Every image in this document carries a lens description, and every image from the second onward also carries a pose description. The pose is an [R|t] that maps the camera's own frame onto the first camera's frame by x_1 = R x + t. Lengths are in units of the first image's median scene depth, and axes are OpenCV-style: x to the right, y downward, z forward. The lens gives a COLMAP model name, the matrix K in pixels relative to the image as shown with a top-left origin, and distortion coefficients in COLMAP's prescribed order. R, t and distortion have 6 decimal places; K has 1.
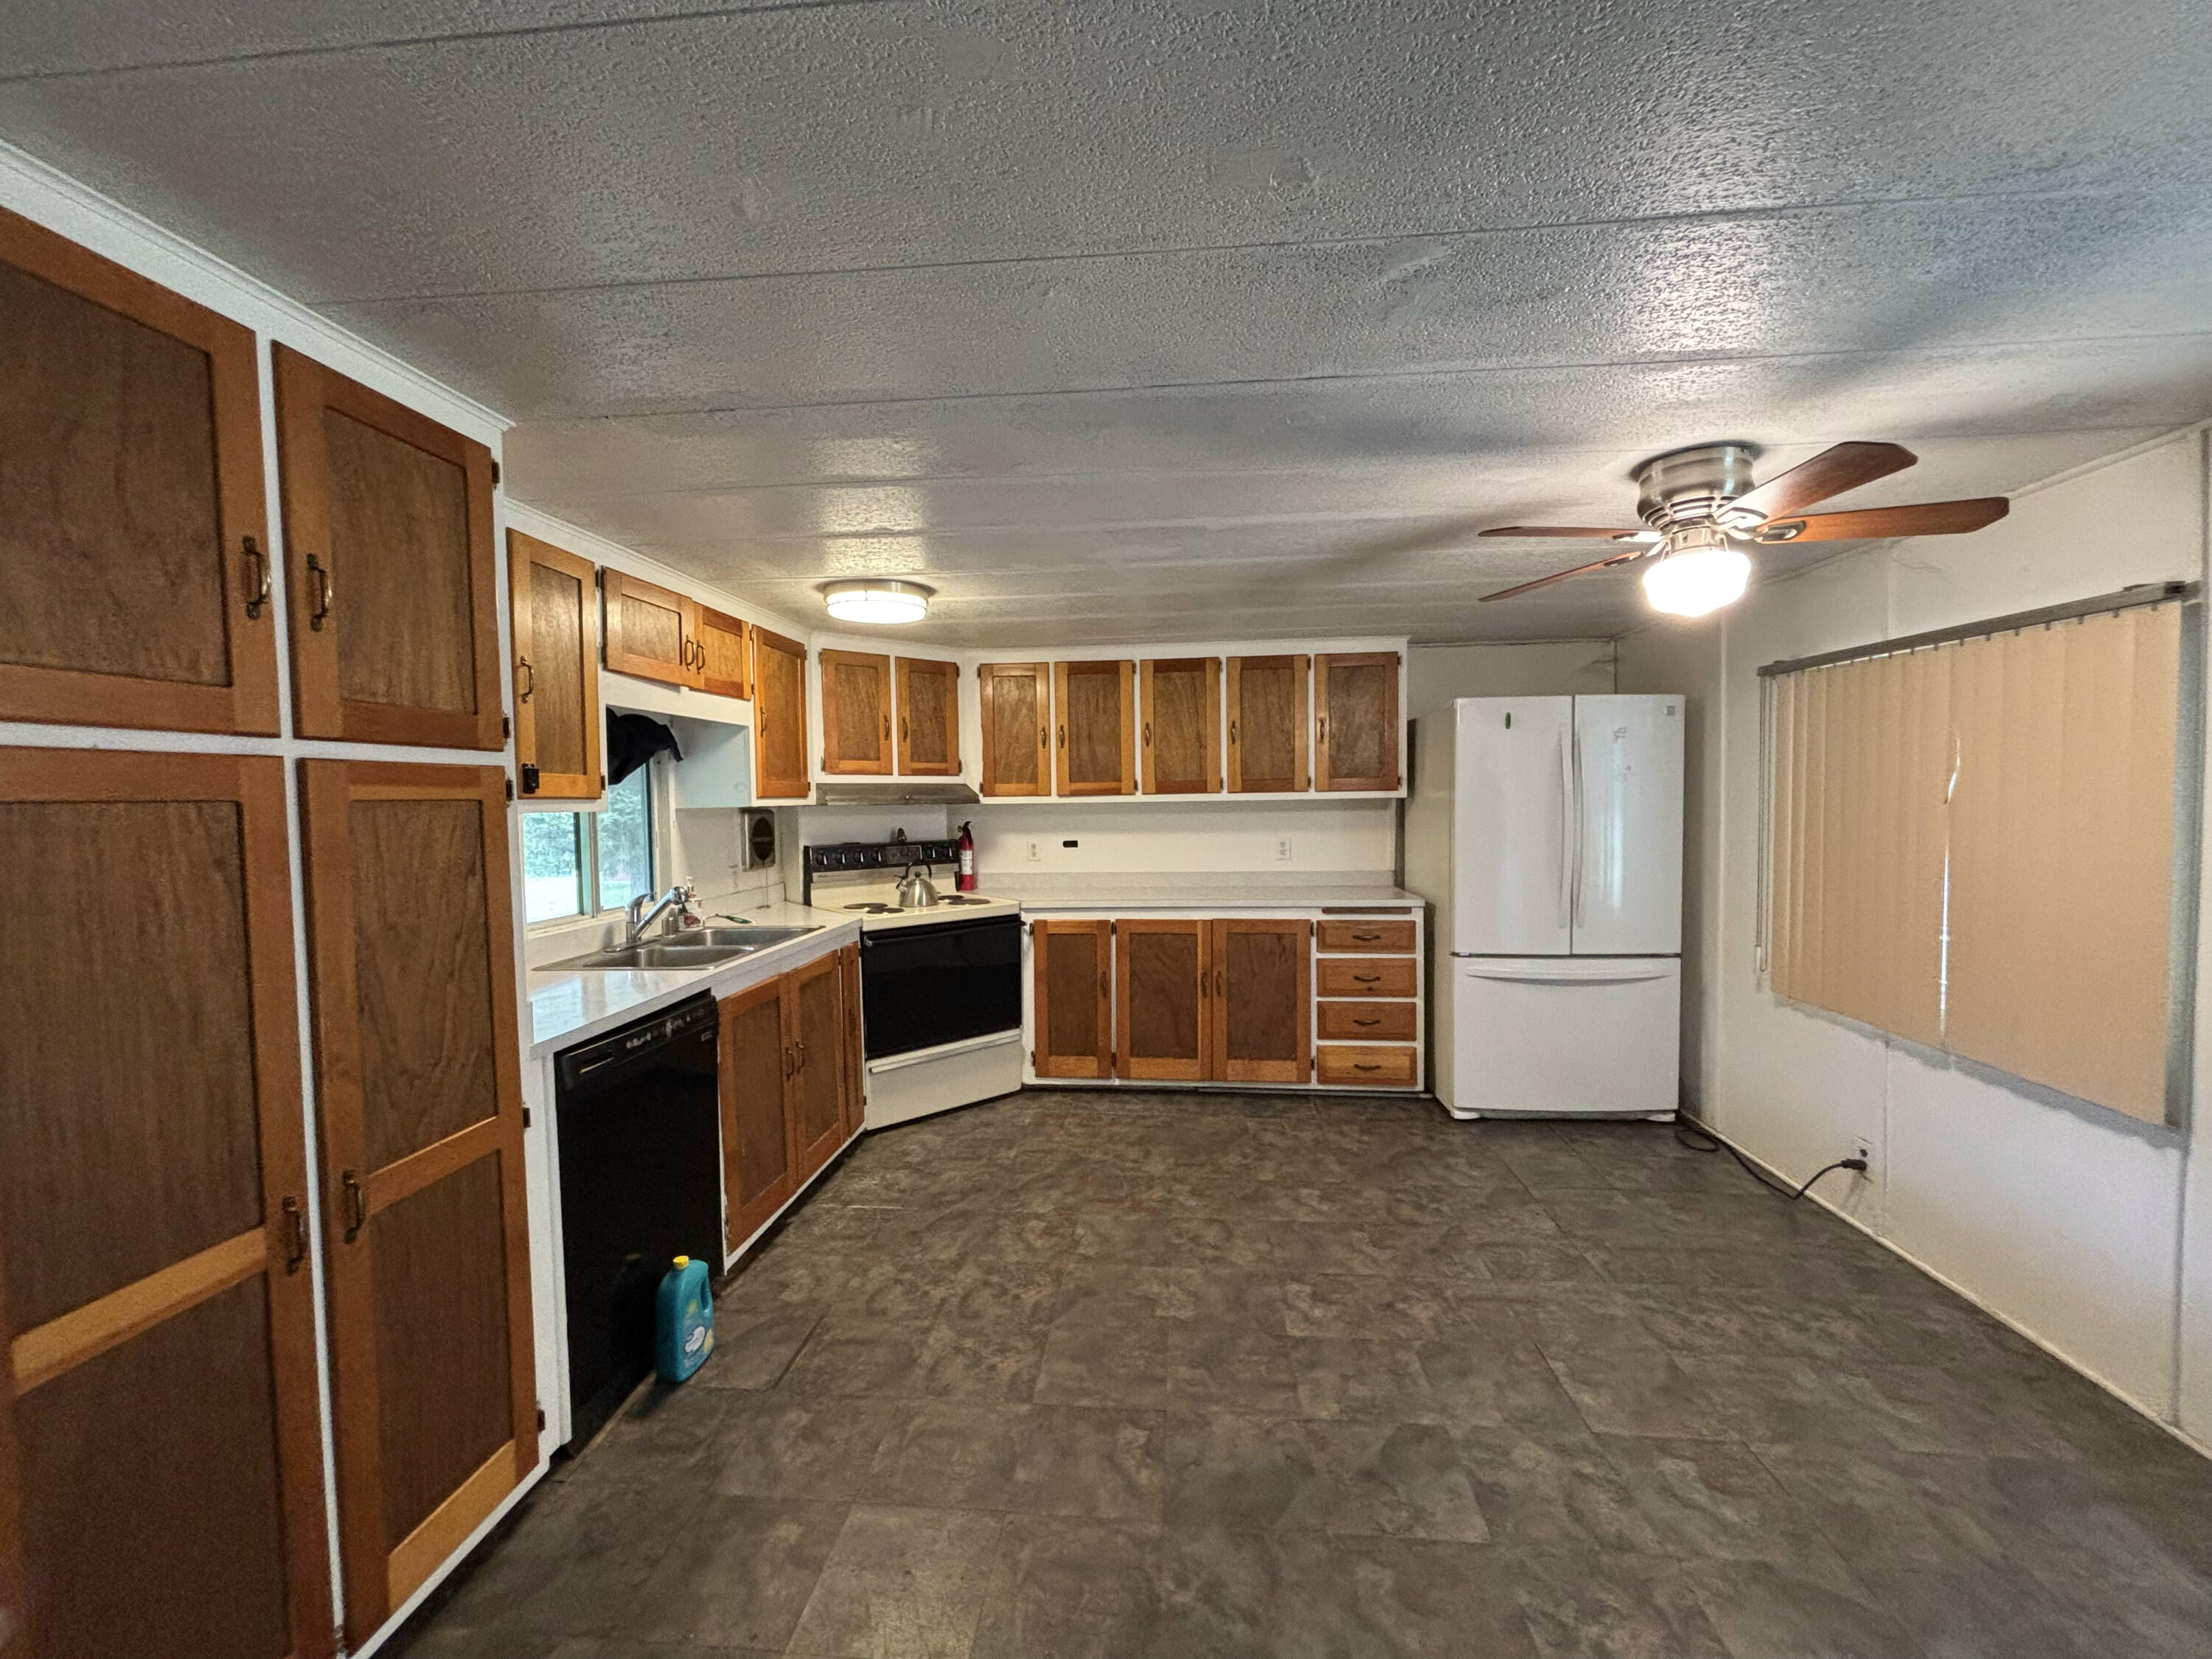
lens RADIAL K [[894.6, 0, 1110.5], [0, 894.6, 826.3], [0, 0, 1]] dist [0.004040, -0.001429]
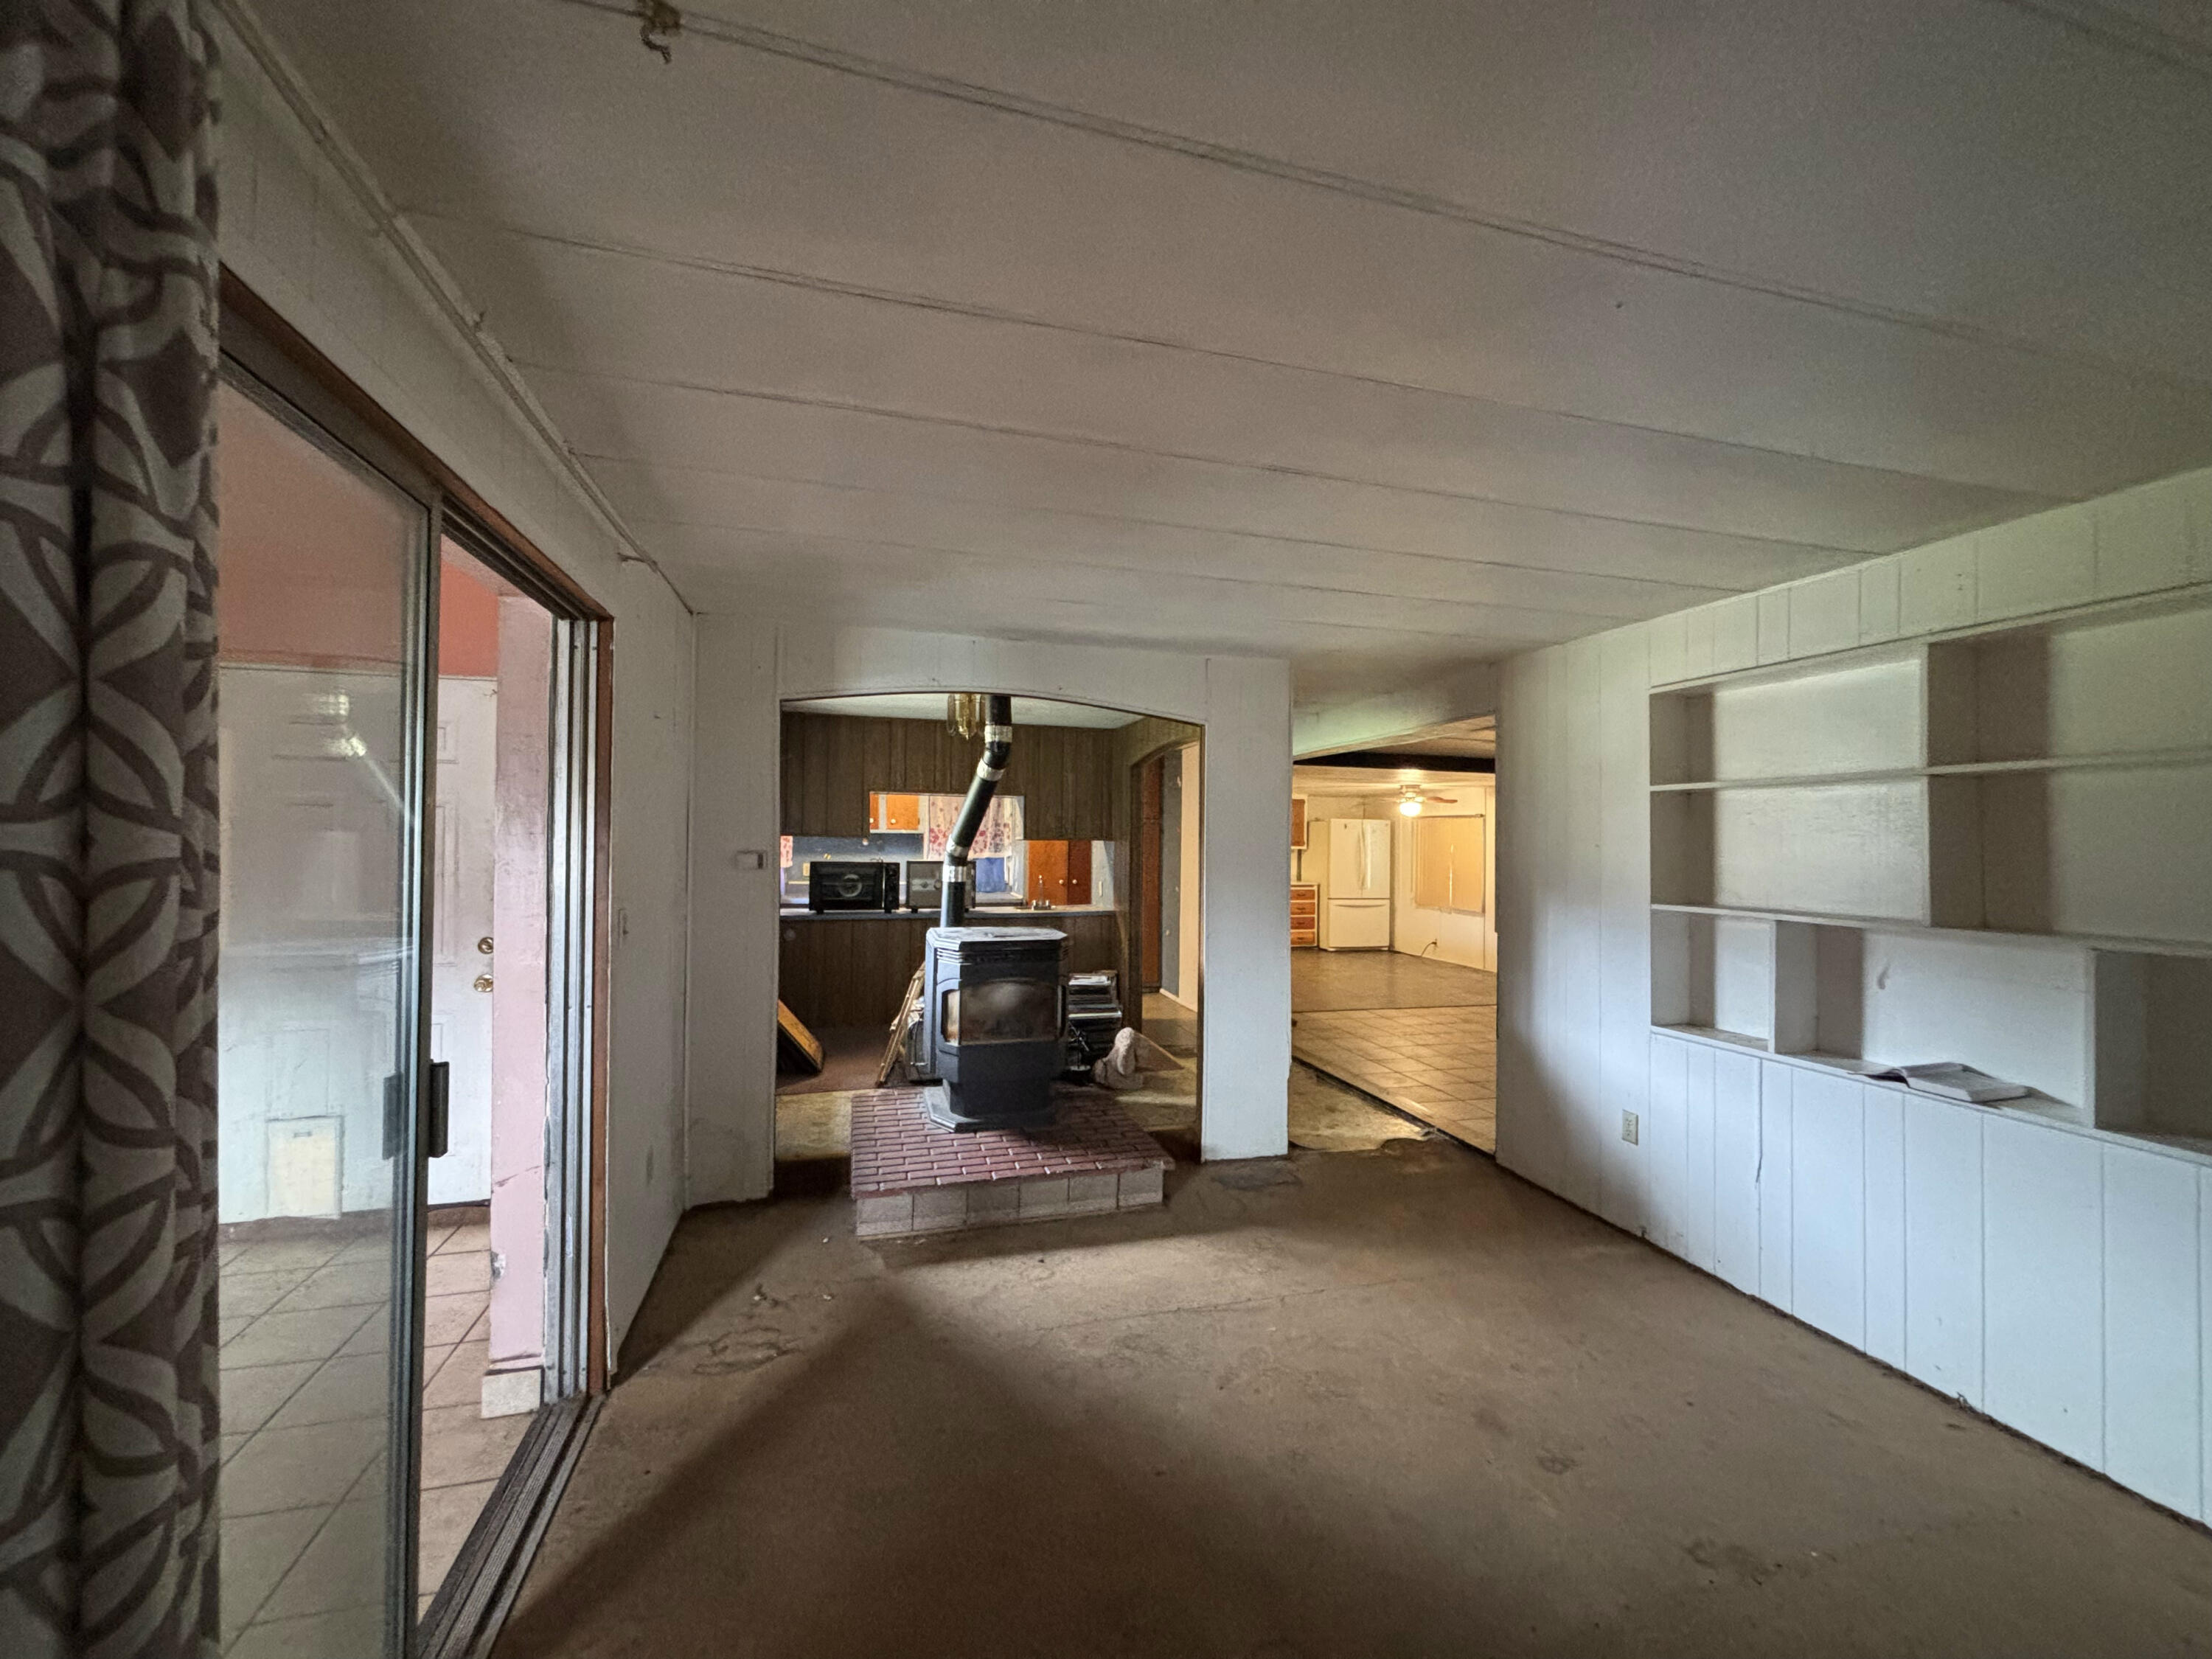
lens RADIAL K [[894.6, 0, 1105.0], [0, 894.6, 824.0], [0, 0, 1]] dist [0.004040, -0.001429]
pose [[0.929157, 0.022926, 0.368975, -1.435529], [-0.005496, 0.998822, -0.048219, 0.033660], [-0.369646, 0.042775, 0.928188, -1.554311]]
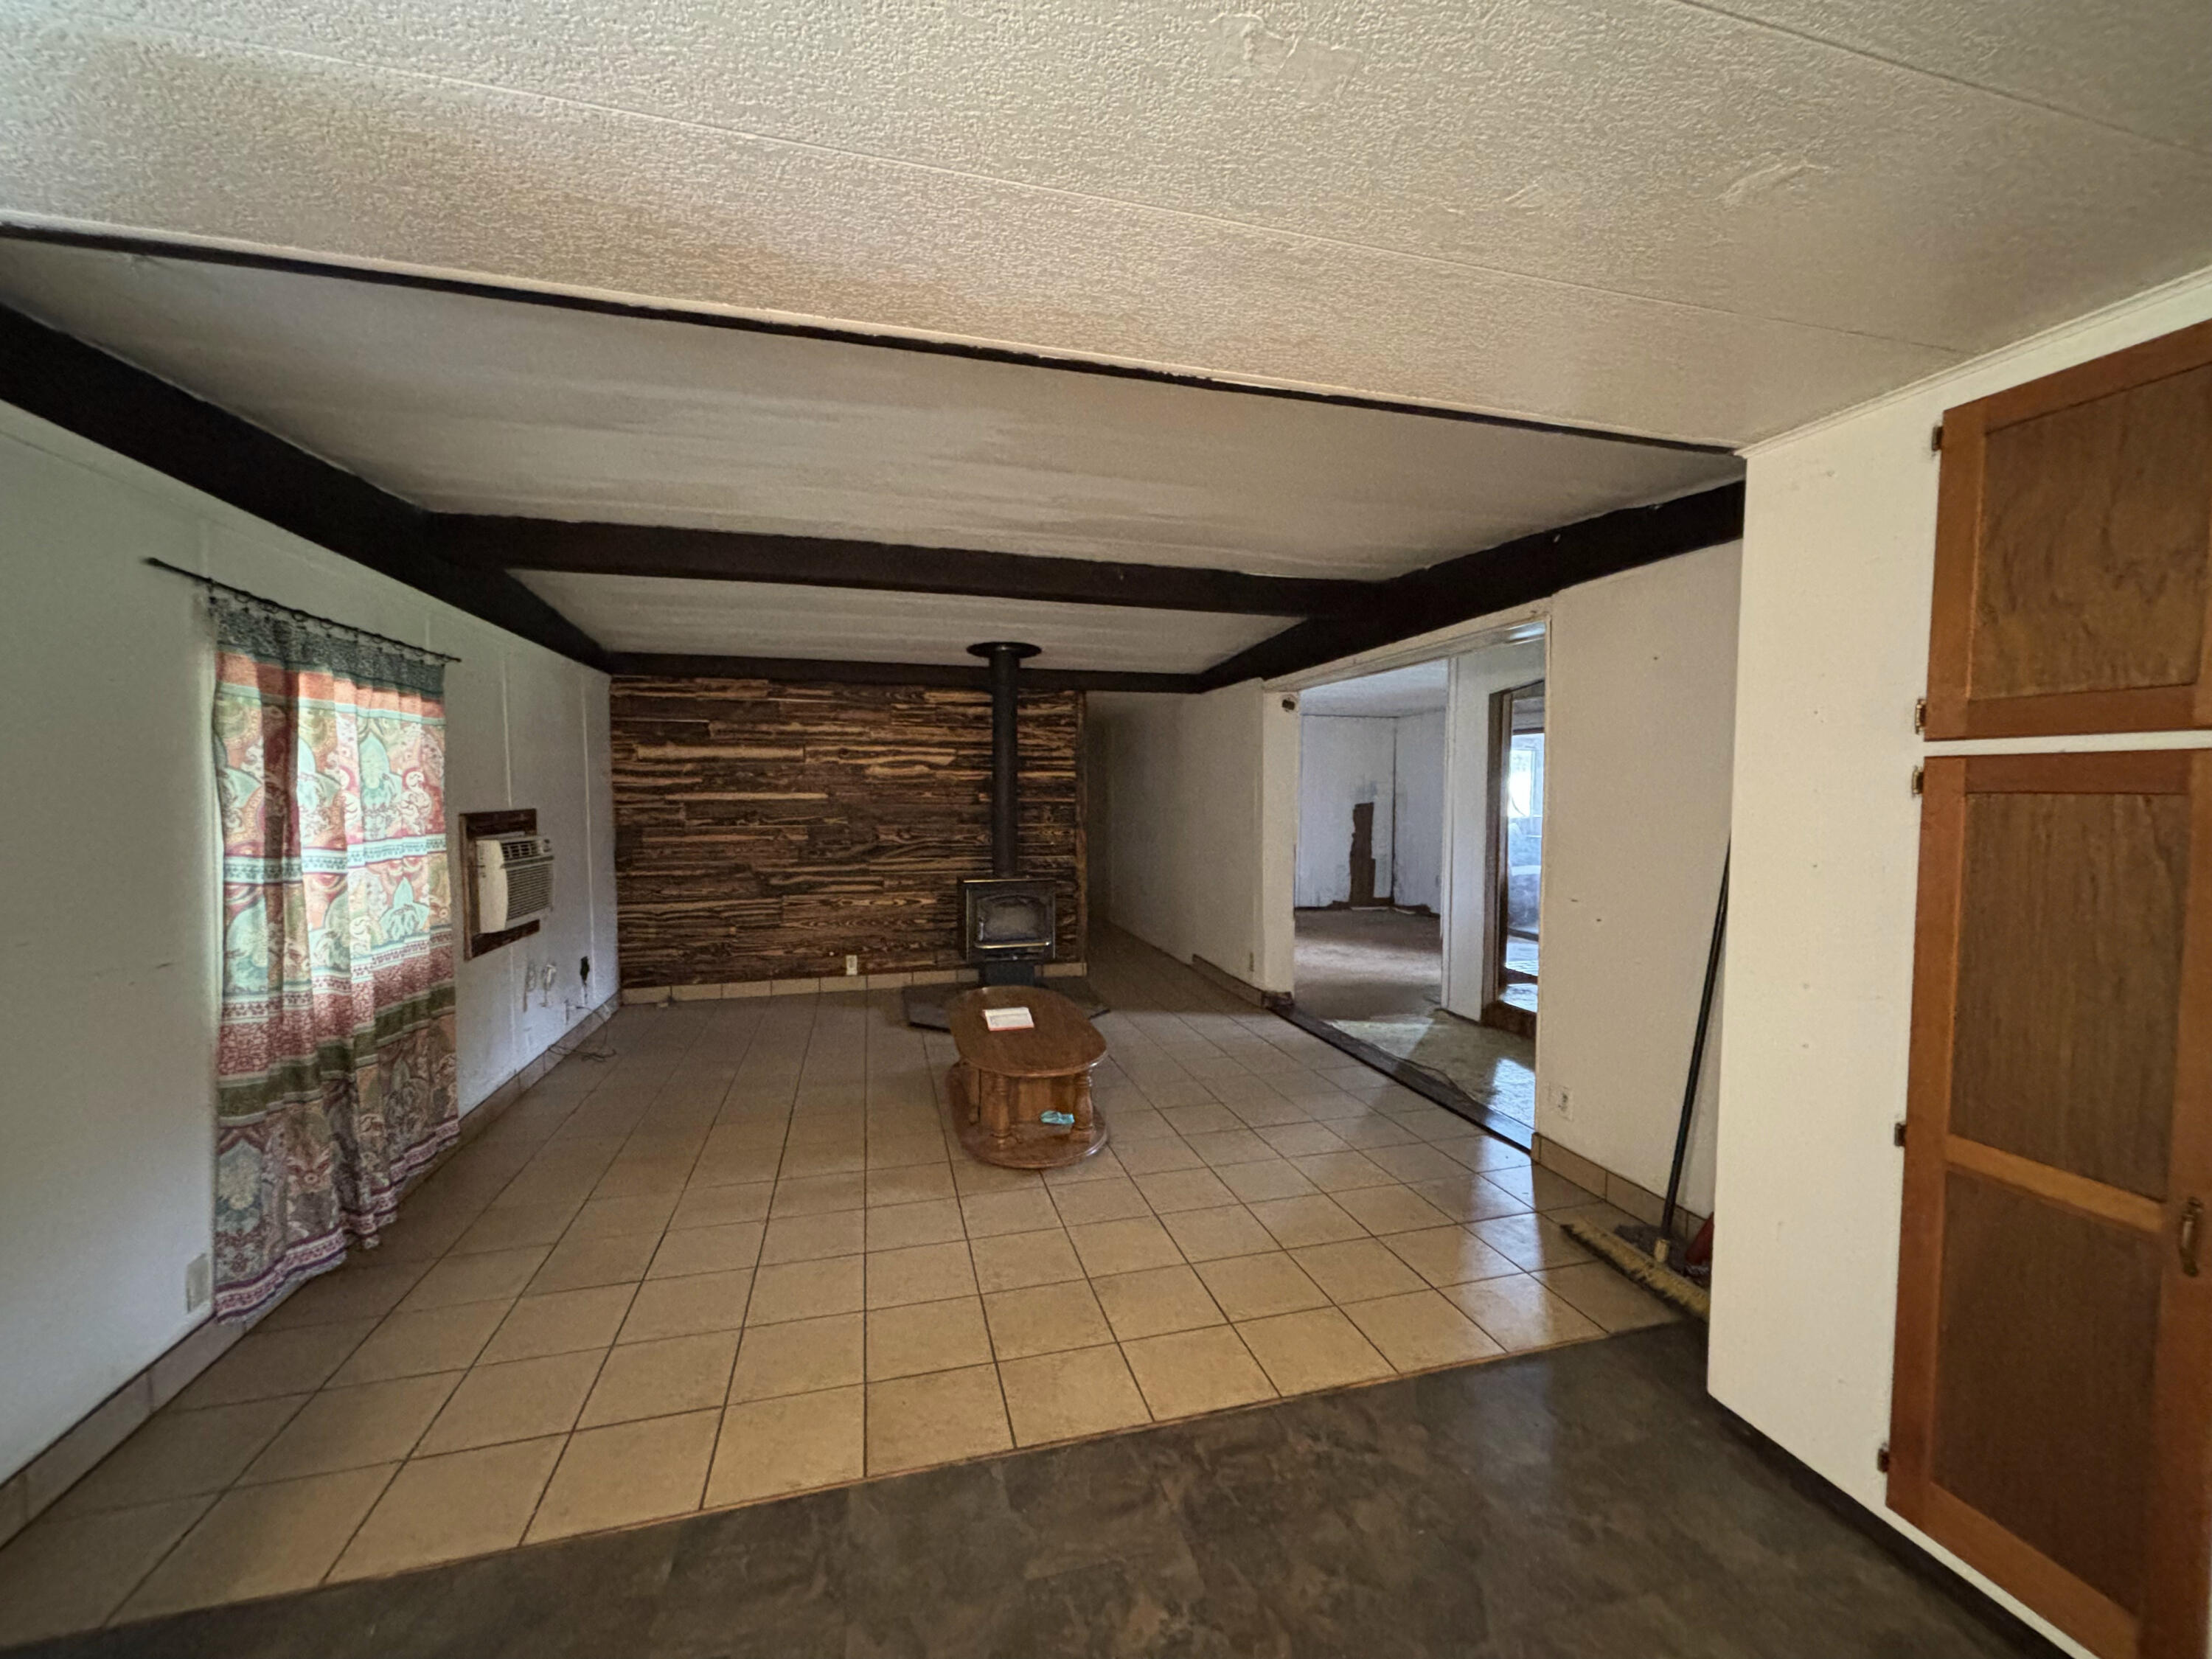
lens RADIAL K [[894.6, 0, 1111.1], [0, 894.6, 830.5], [0, 0, 1]] dist [0.004040, -0.001429]
pose [[-0.933748, 0.020221, -0.357358, 0.171215], [-0.014124, 0.995544, 0.093237, -0.020144], [0.357651, 0.092107, -0.929302, 0.468332]]
